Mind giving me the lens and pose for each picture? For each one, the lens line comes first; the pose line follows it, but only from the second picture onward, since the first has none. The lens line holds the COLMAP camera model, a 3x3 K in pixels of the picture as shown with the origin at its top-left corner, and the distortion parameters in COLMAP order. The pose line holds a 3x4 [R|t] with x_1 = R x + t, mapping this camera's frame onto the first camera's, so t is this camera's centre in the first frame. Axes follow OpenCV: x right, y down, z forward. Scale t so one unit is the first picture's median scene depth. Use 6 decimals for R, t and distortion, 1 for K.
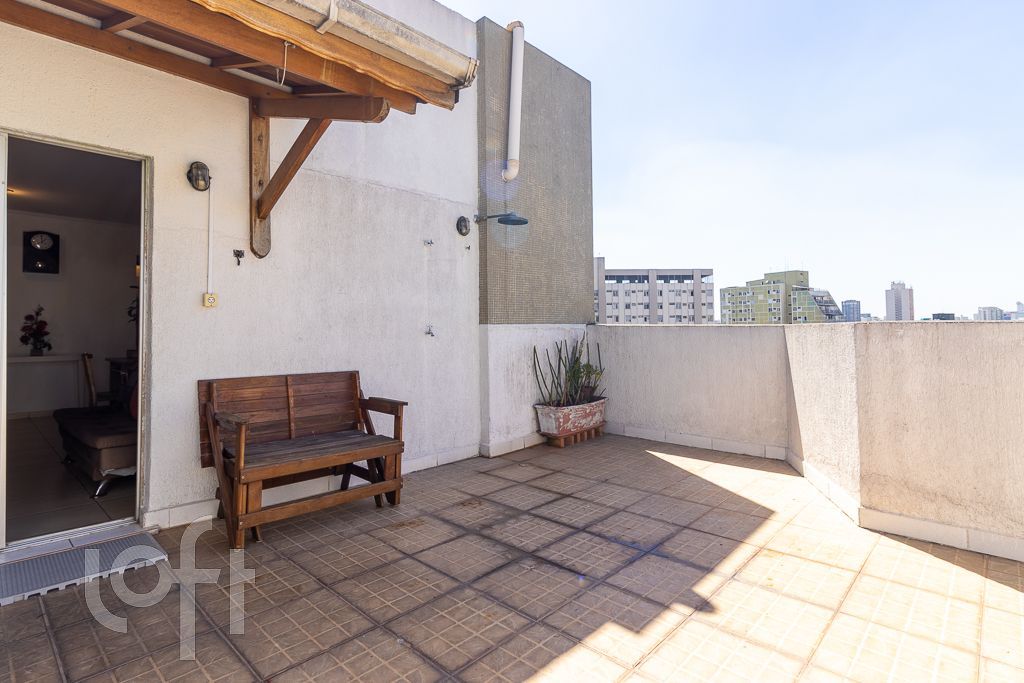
lens RADIAL K [[523.6, 0, 540.1], [0, 523.6, 315.4], [0, 0, 1]] dist [0.001673, -0.000018]
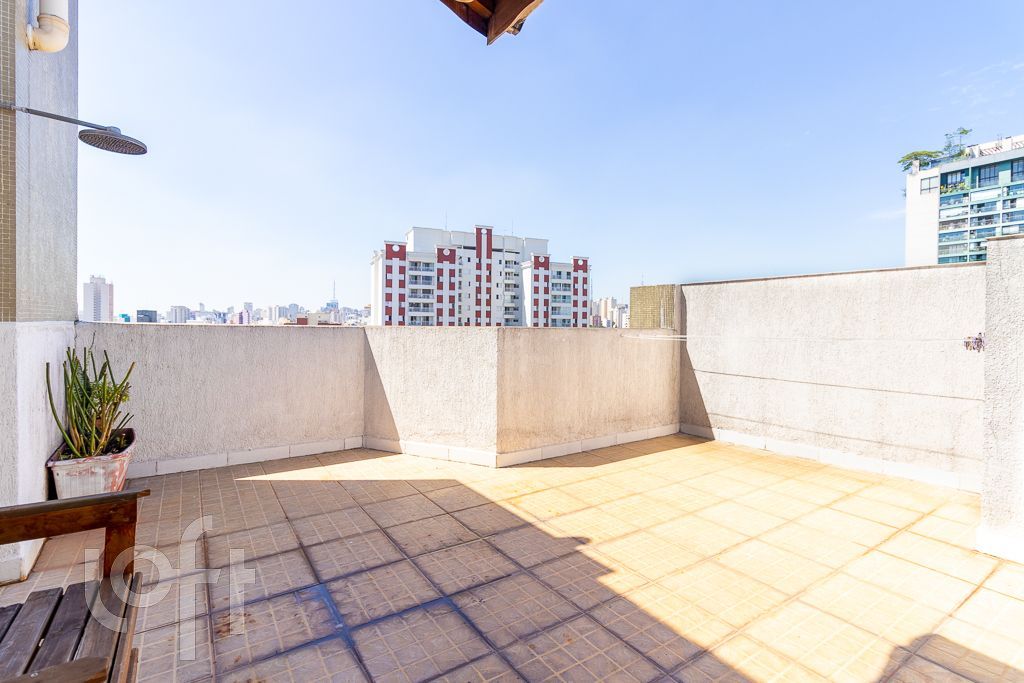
lens RADIAL K [[493.2, 0, 513.5], [0, 493.2, 332.3], [0, 0, 1]] dist [0.001864, 0.000103]
pose [[0.233420, -0.007709, 0.972346, -0.638583], [-0.031767, 0.999374, 0.015549, 0.005348], [-0.971857, -0.034518, 0.233029, 0.591519]]
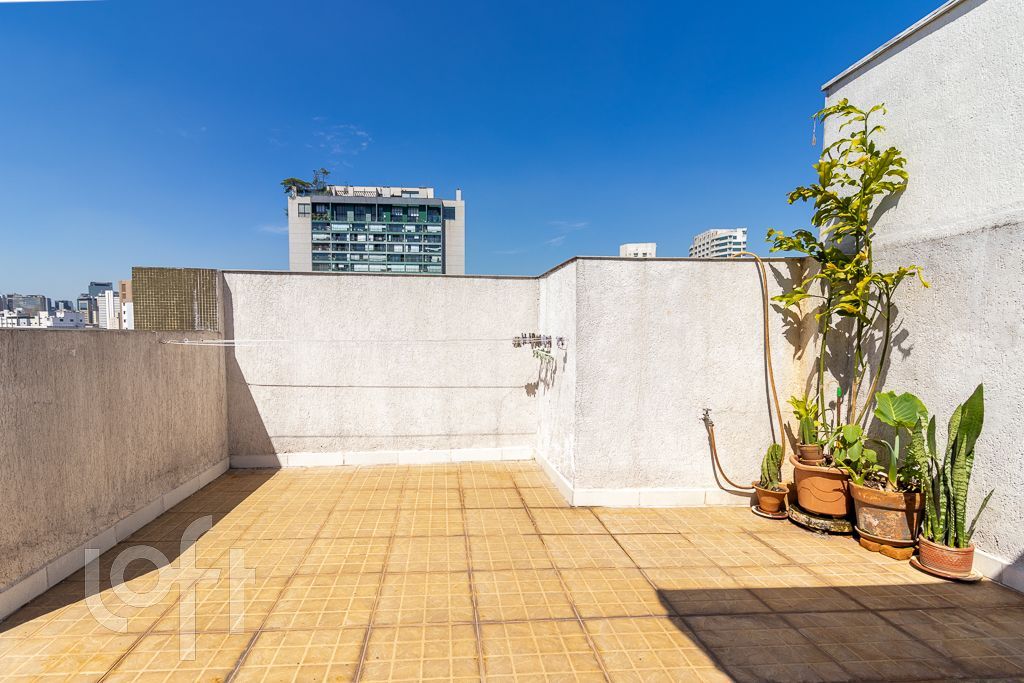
lens RADIAL K [[499.7, 0, 496.8], [0, 499.7, 361.6], [0, 0, 1]] dist [0.000914, -0.000108]
pose [[-0.738455, -0.039691, 0.673134, -0.231930], [-0.019549, 0.999107, 0.037465, 0.017812], [-0.674020, 0.014508, -0.738571, 0.901394]]
